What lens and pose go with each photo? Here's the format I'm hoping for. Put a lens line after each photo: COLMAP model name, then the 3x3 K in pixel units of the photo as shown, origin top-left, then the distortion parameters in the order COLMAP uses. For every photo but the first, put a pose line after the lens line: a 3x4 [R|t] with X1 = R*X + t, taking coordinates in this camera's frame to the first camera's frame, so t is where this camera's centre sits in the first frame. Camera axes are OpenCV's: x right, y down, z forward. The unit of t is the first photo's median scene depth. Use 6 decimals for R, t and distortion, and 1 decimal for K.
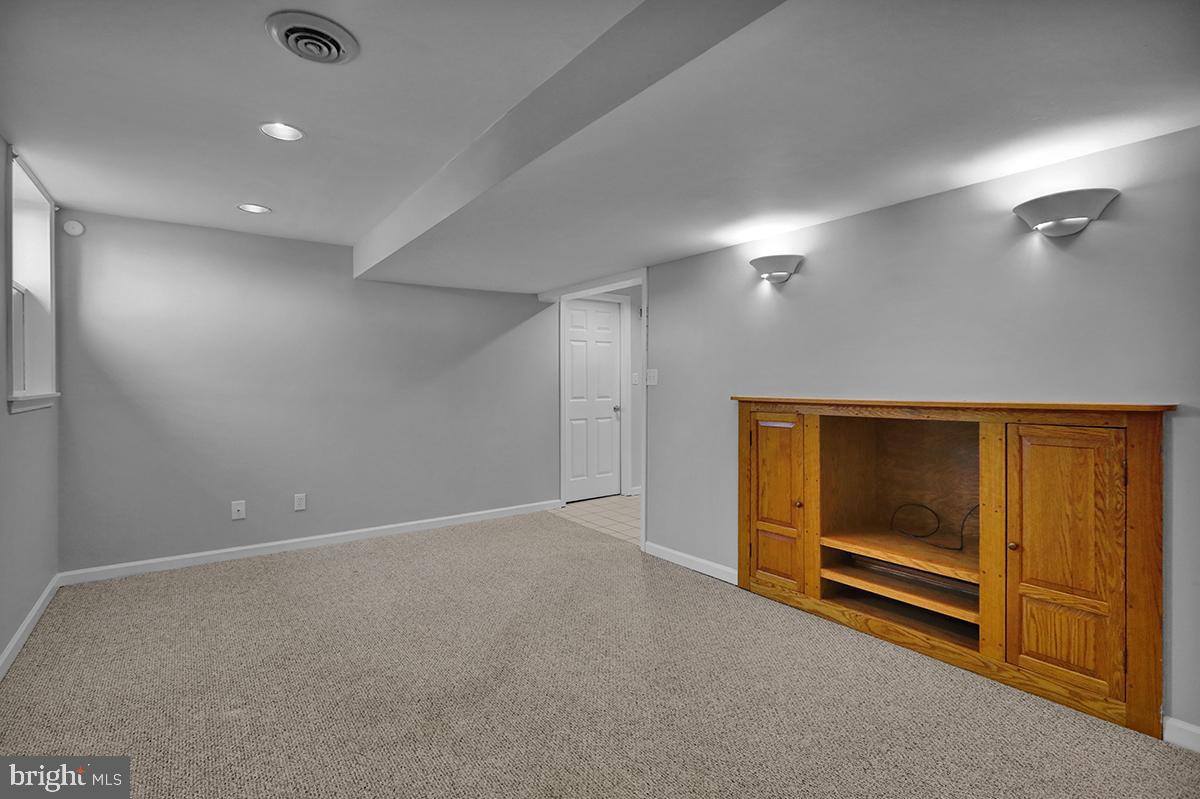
lens RADIAL K [[555.7, 0, 600.0], [0, 555.7, 381.6], [0, 0, 1]] dist [-0.000029, 0.000136]
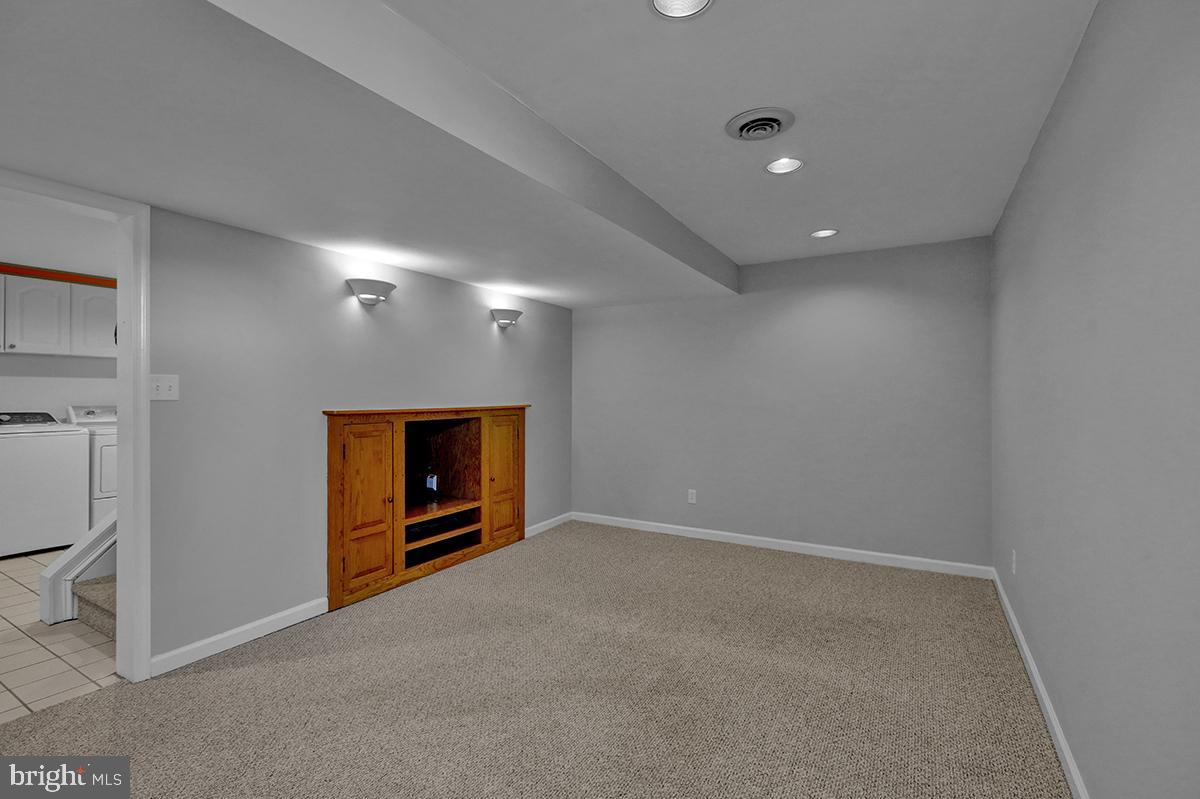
lens RADIAL K [[541.0, 0, 588.8], [0, 541.0, 396.1], [0, 0, 1]] dist [0.003442, -0.000362]
pose [[-0.369874, 0.003674, 0.929075, -0.862649], [0.003835, 0.999990, -0.002427, 0.007363], [-0.929074, 0.002665, -0.369885, 1.042095]]
